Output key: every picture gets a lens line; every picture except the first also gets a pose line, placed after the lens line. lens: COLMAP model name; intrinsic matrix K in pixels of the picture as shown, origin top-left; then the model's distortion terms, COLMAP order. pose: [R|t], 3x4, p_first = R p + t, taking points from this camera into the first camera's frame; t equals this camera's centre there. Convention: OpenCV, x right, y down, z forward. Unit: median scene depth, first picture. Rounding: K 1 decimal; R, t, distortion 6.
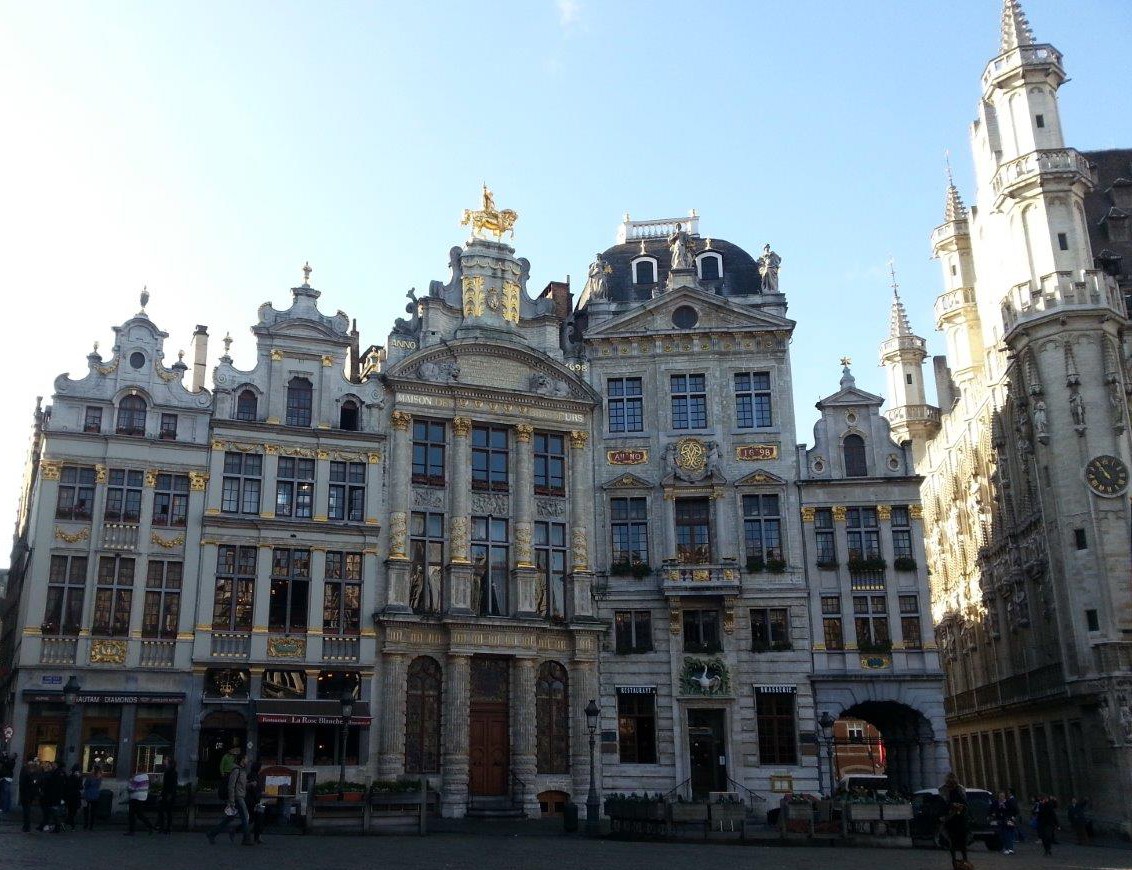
lens RADIAL K [[937.1, 0, 566.0], [0, 937.1, 435.0], [0, 0, 1]] dist [-0.000018, -0.013094]
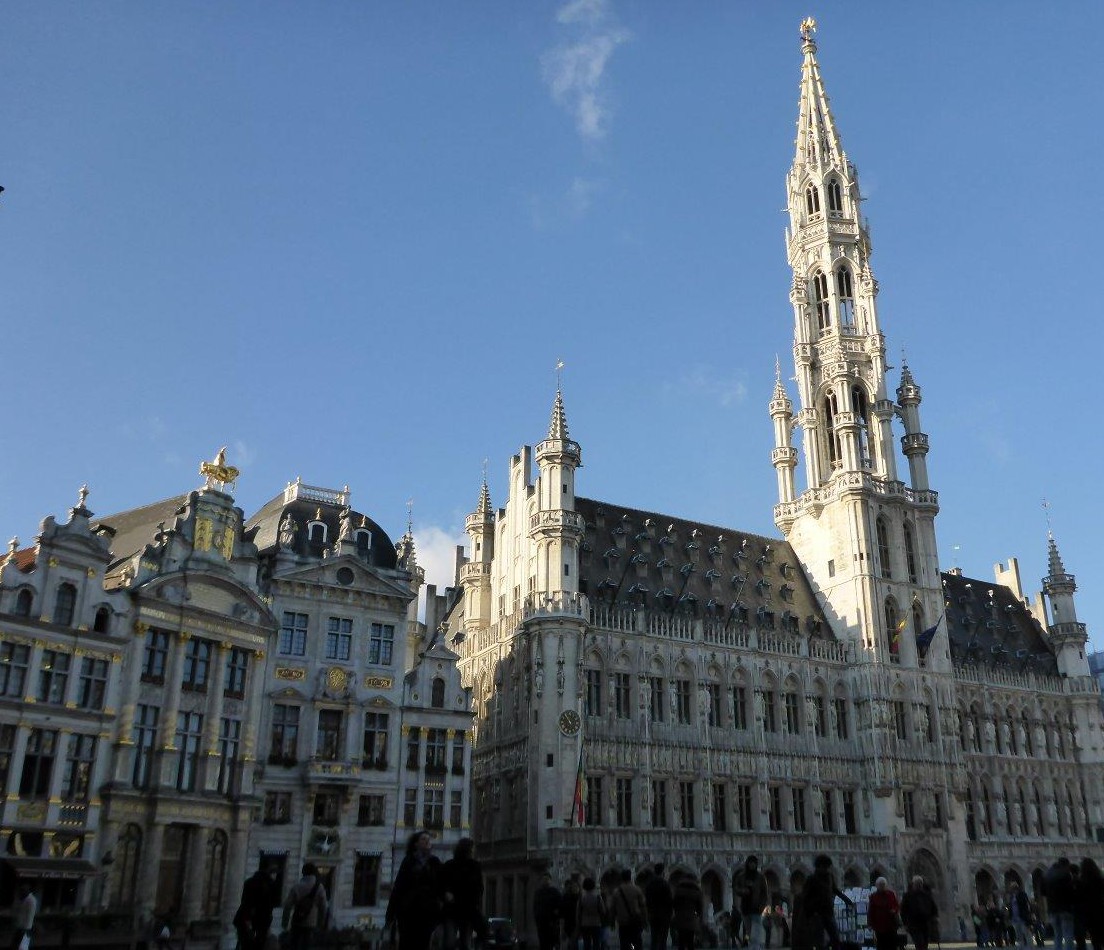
lens RADIAL K [[938.1, 0, 552.0], [0, 938.1, 475.0], [0, 0, 1]] dist [-0.006362, -0.005345]
pose [[0.795419, 0.237394, 0.557631, -0.476115], [-0.180359, 0.971126, -0.156158, -0.117231], [-0.578601, 0.023637, 0.815268, -0.347085]]
